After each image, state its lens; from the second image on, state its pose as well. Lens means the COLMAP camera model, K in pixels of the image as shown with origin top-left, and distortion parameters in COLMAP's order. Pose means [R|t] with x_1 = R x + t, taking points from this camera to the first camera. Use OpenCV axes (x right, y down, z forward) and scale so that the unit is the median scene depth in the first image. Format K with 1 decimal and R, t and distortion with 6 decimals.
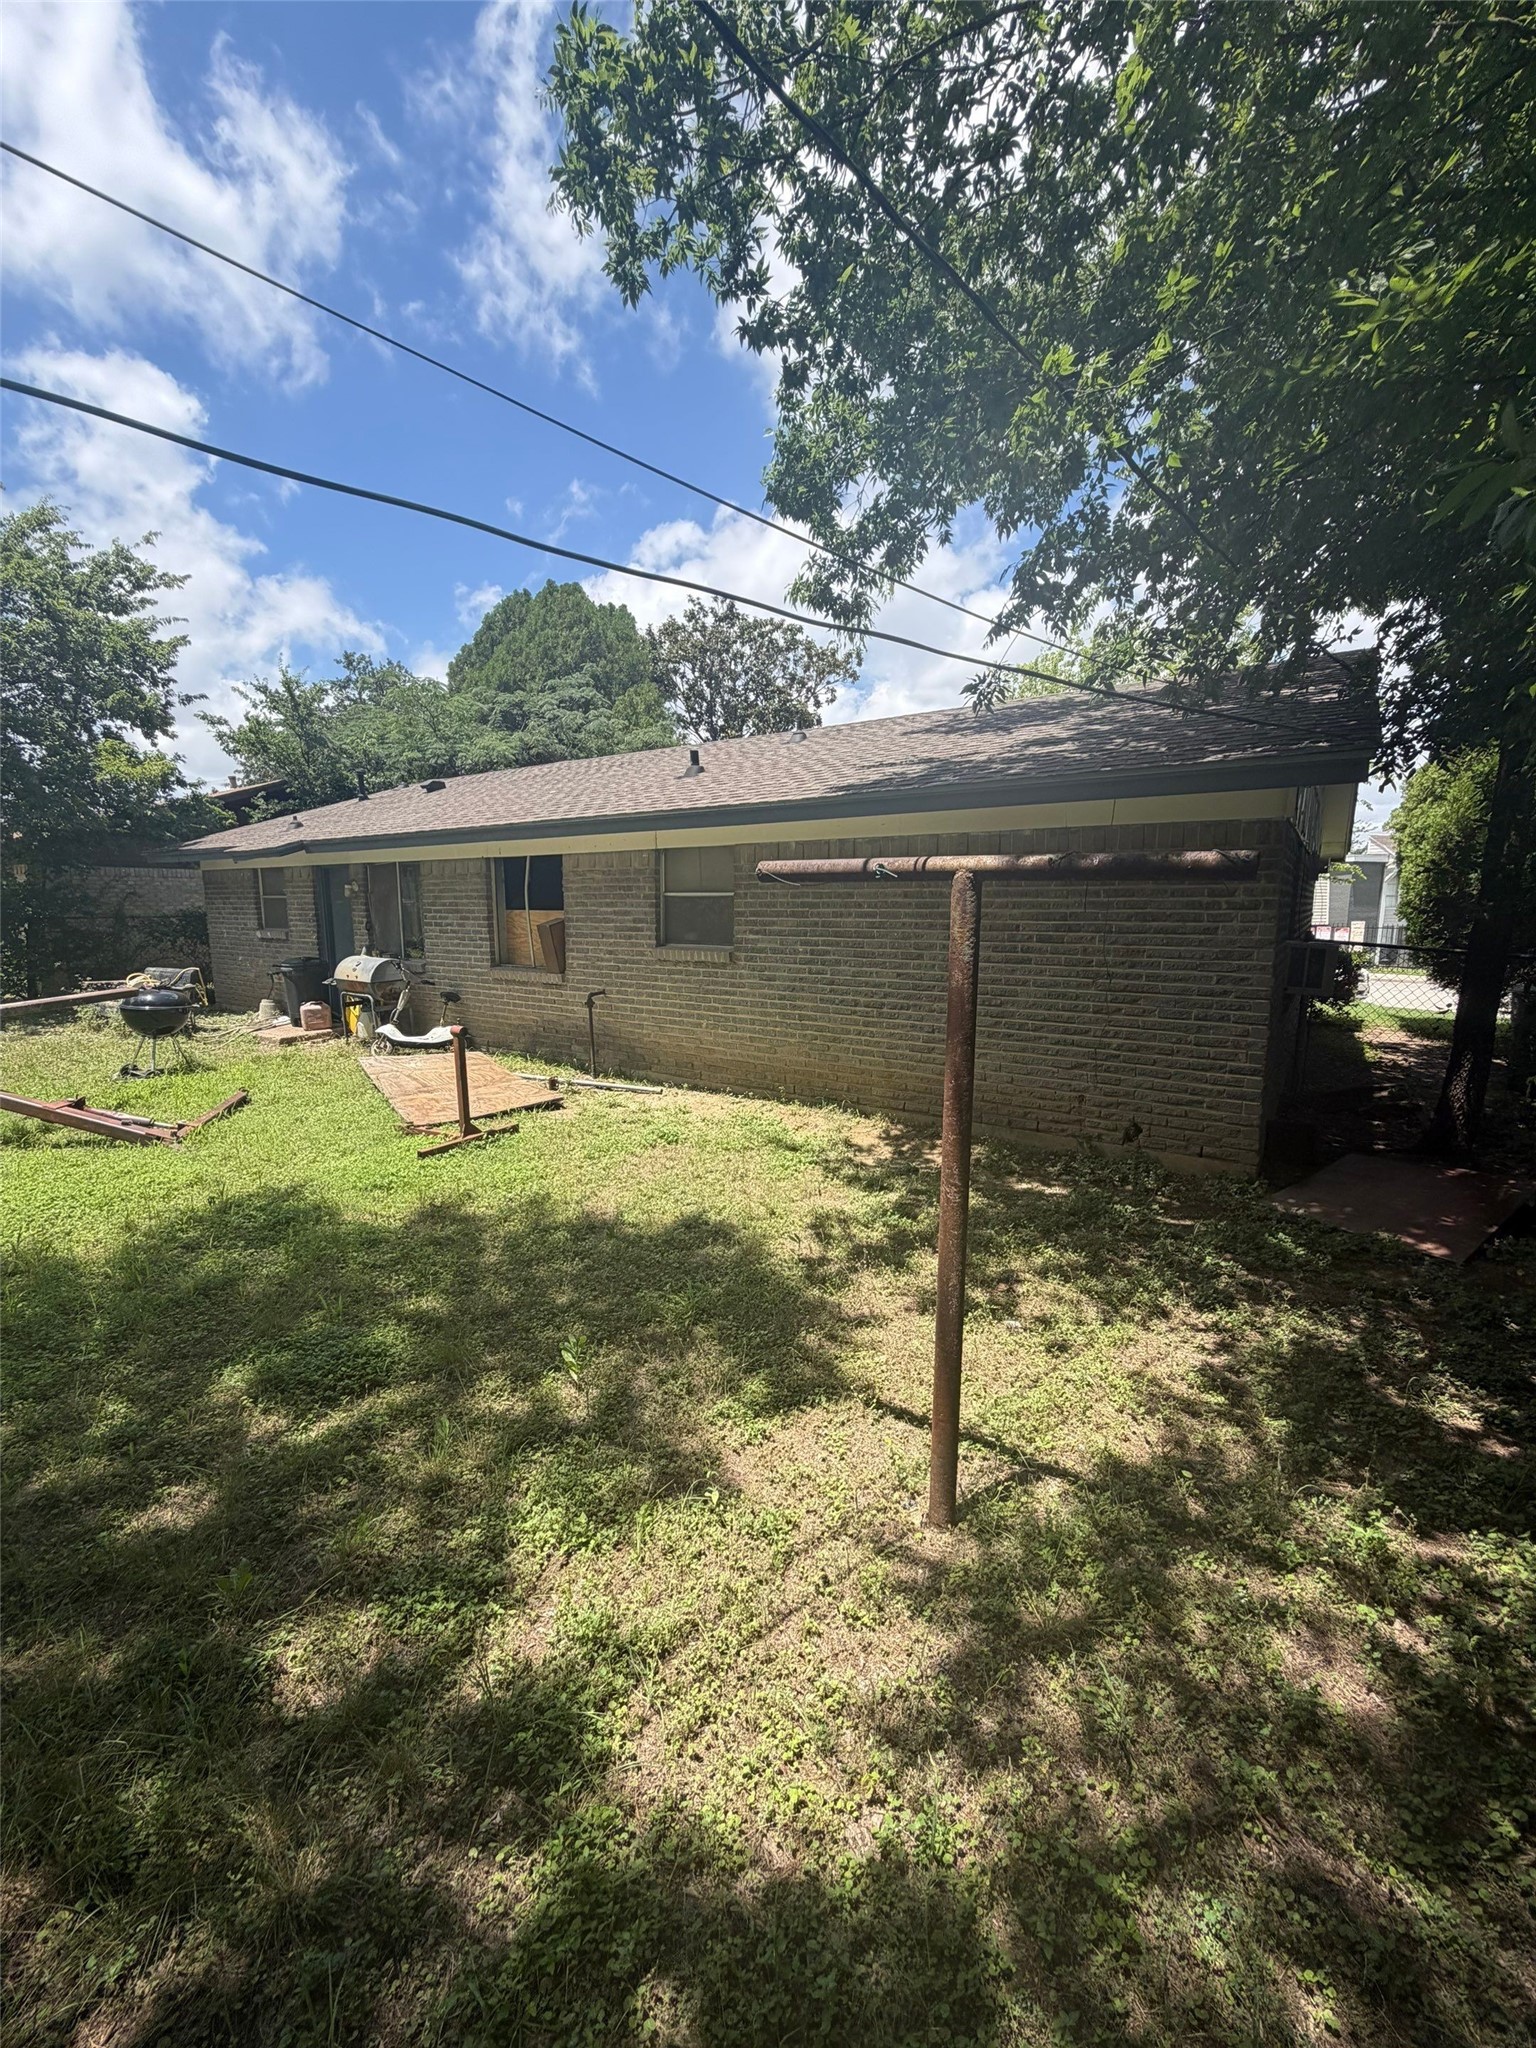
lens RADIAL K [[816.6, 0, 767.9], [0, 816.6, 1023.7], [0, 0, 1]] dist [-0.006281, 0.000138]
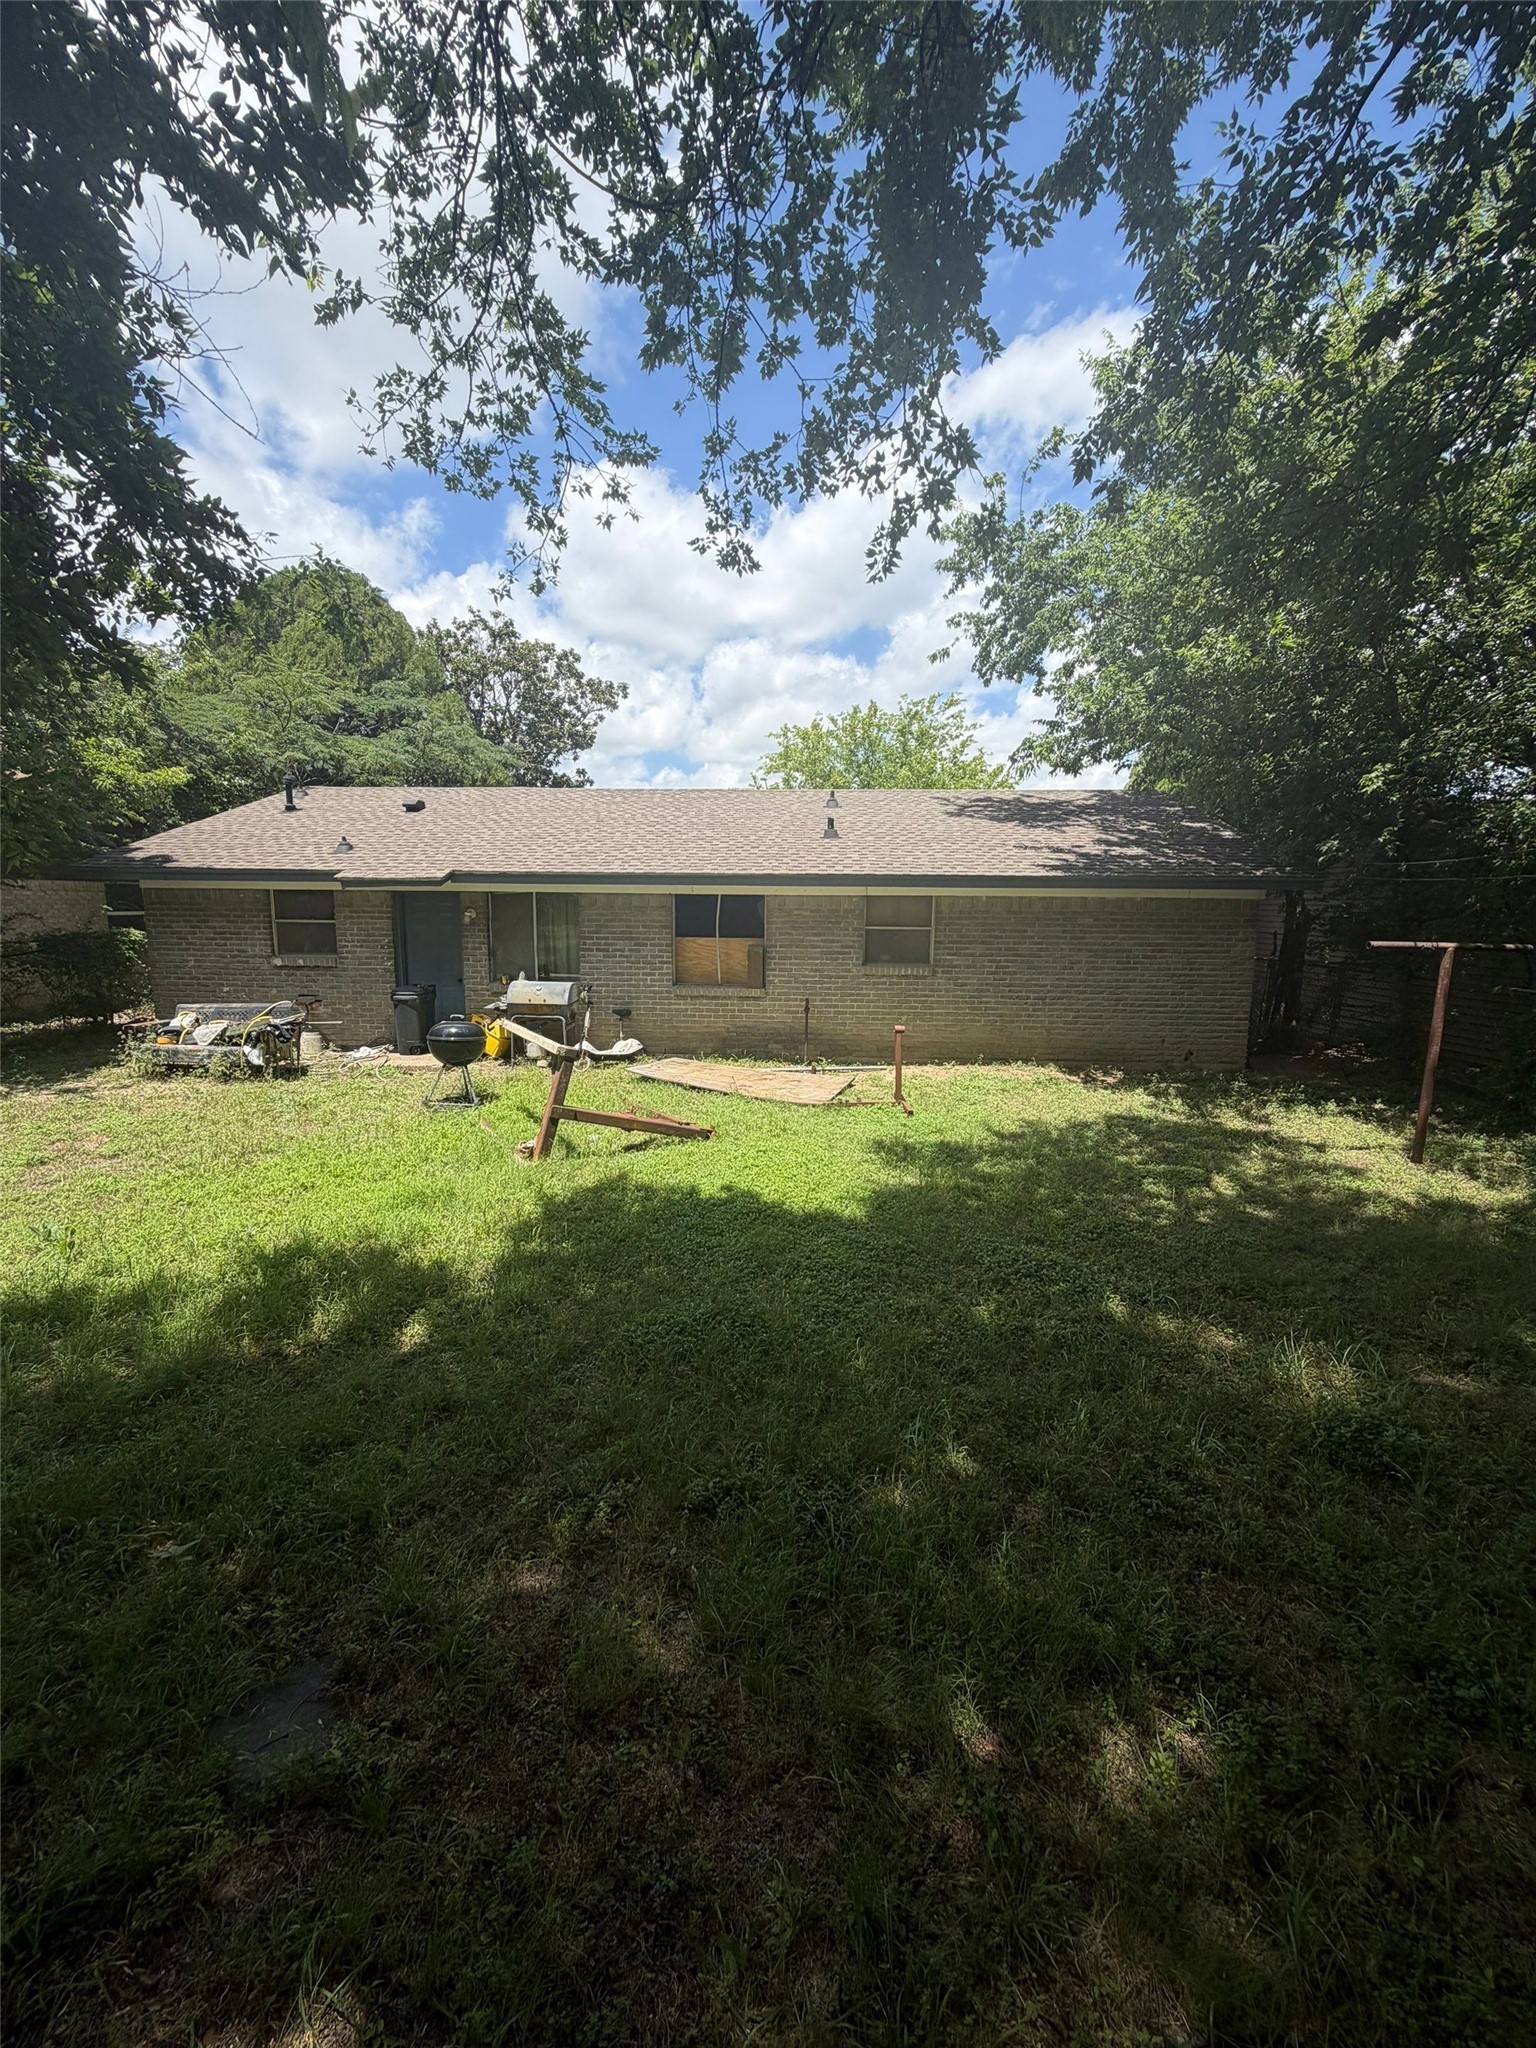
lens RADIAL K [[816.6, 0, 768.3], [0, 816.6, 1028.2], [0, 0, 1]] dist [-0.006281, 0.000138]
pose [[0.839914, -0.069621, 0.538235, -1.081256], [0.067745, 0.997431, 0.023303, -0.032833], [-0.538474, 0.016890, 0.842473, -0.090498]]
